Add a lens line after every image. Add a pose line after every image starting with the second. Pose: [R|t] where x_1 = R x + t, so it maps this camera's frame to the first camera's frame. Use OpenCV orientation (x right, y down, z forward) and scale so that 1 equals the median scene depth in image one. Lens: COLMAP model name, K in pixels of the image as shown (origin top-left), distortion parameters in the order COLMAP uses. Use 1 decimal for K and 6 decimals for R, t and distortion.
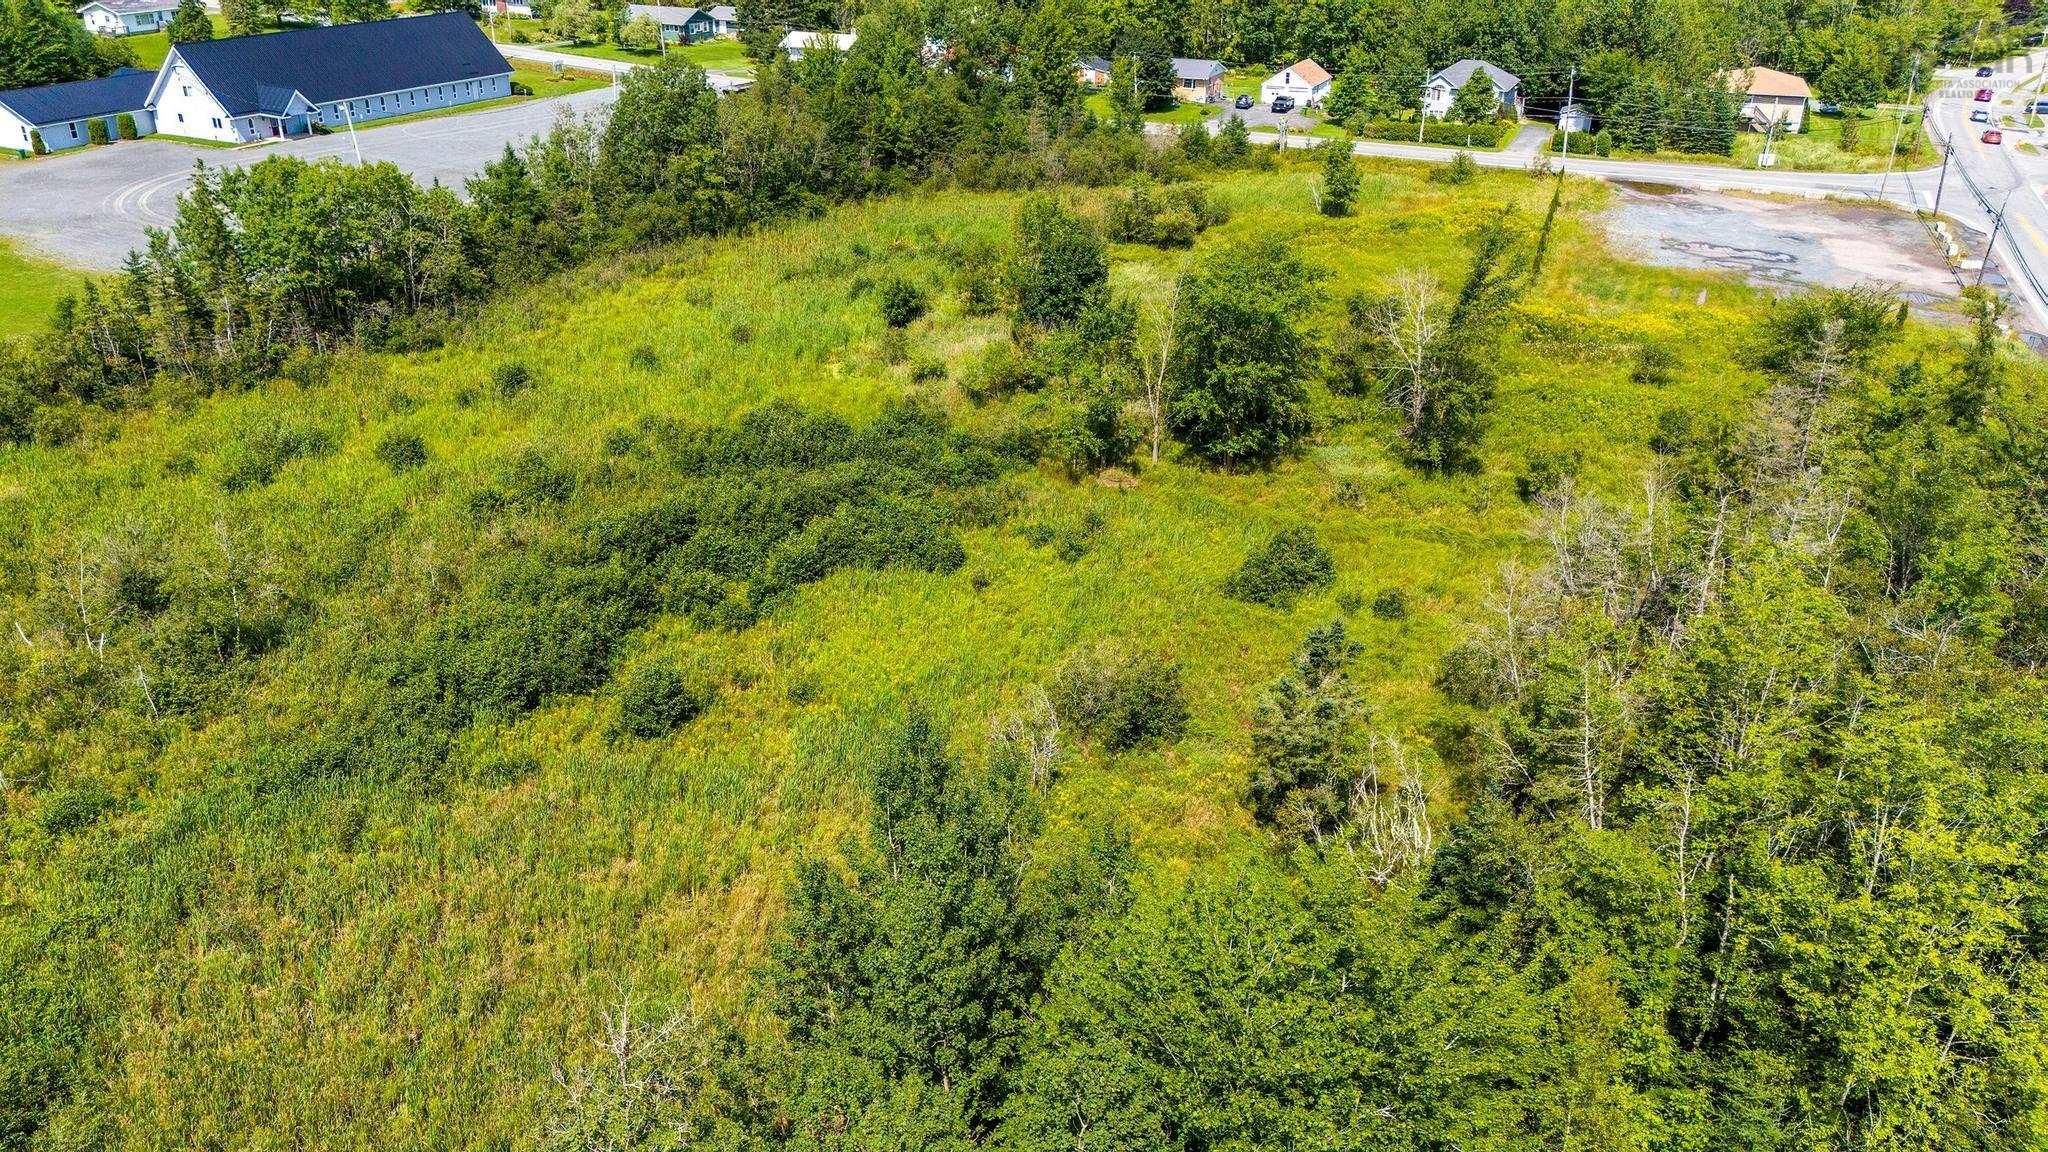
lens RADIAL K [[1498.4, 0, 1021.5], [0, 1498.4, 587.9], [0, 0, 1]] dist [0.076280, -0.078216]
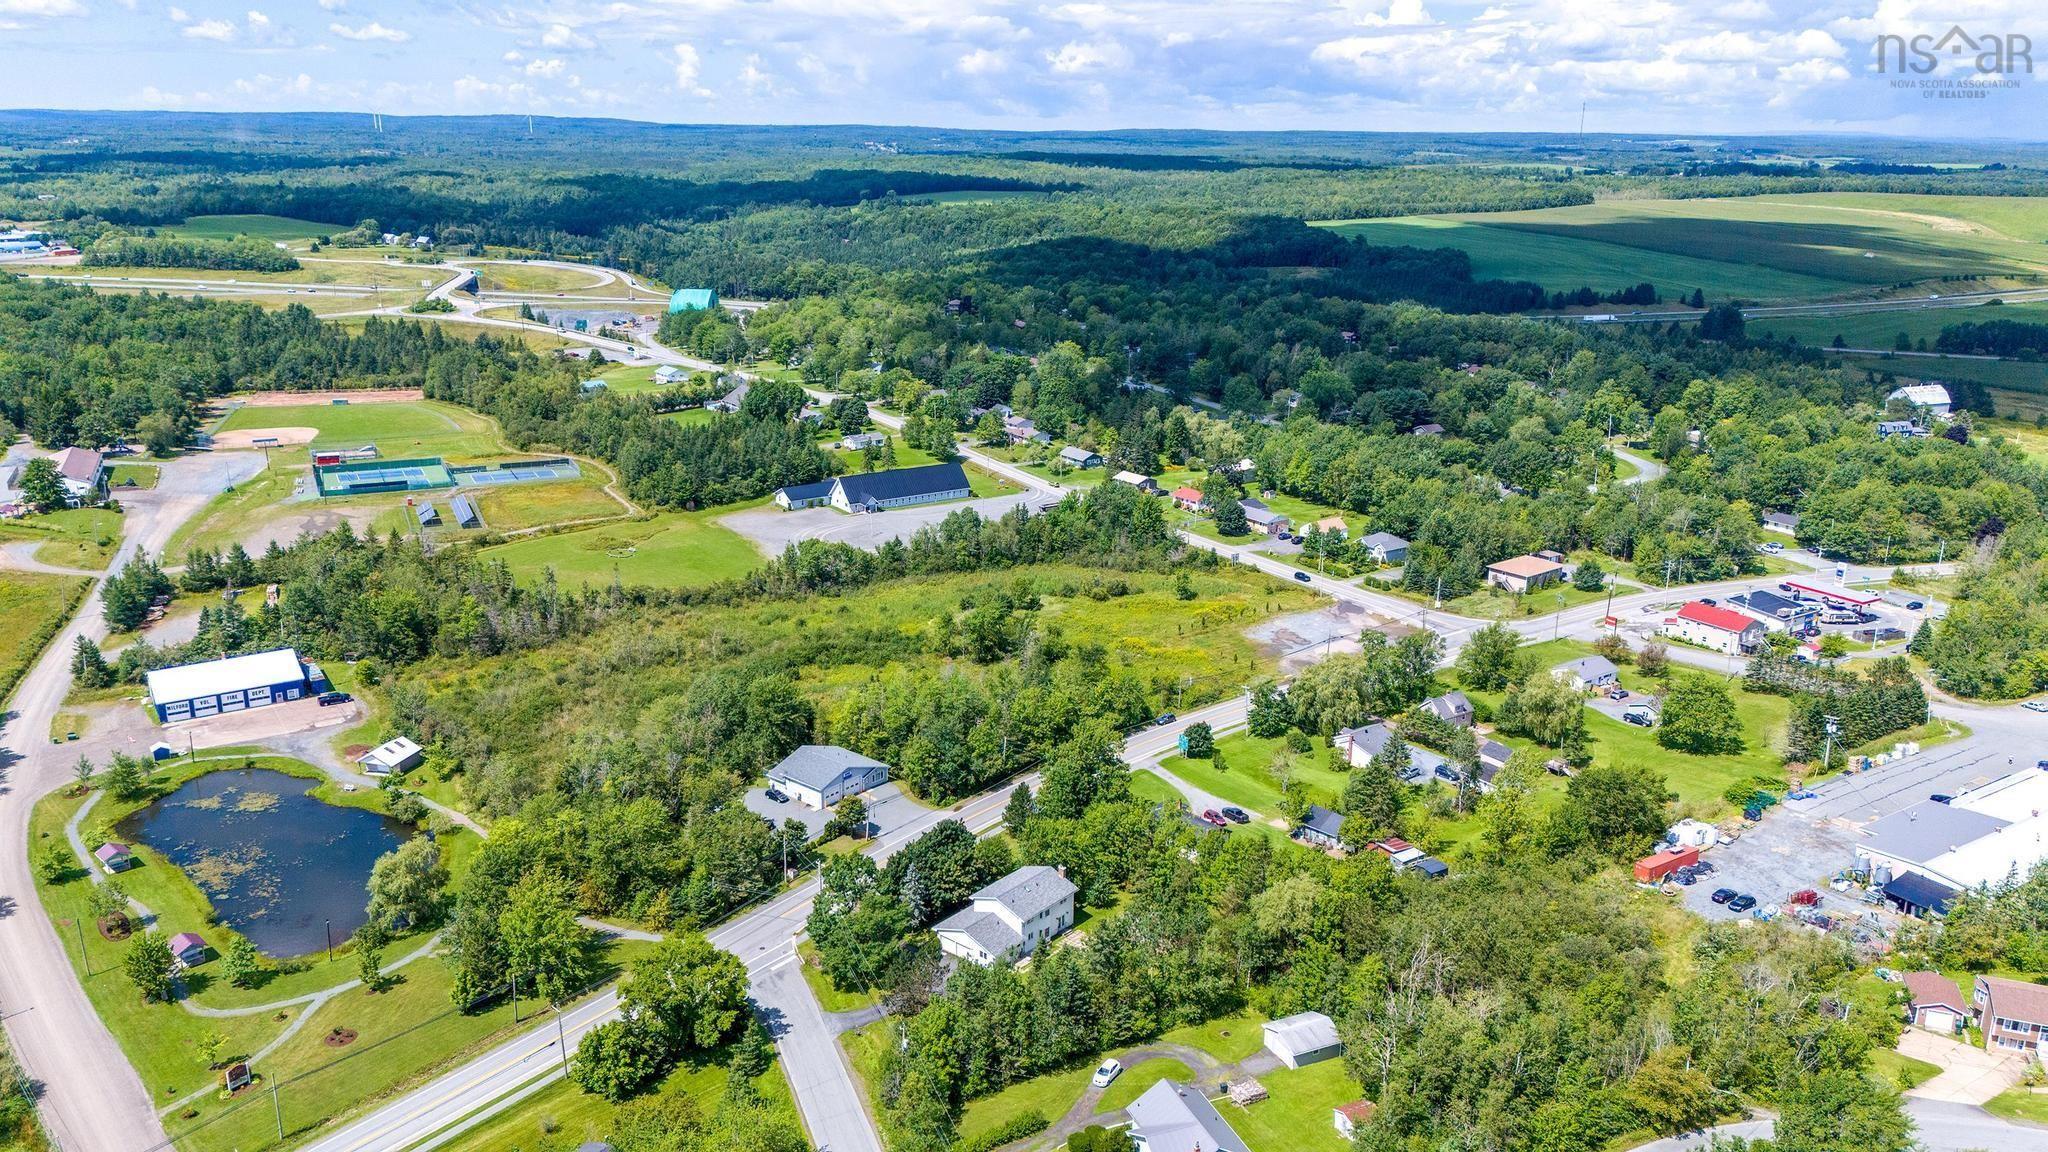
lens RADIAL K [[1498.4, 0, 1021.5], [0, 1498.4, 587.9], [0, 0, 1]] dist [0.076280, -0.078216]
pose [[0.861061, 0.149349, -0.486075, 0.967703], [-0.228689, 0.967508, -0.107840, 0.054729], [0.454176, 0.204016, 0.867238, -1.050965]]
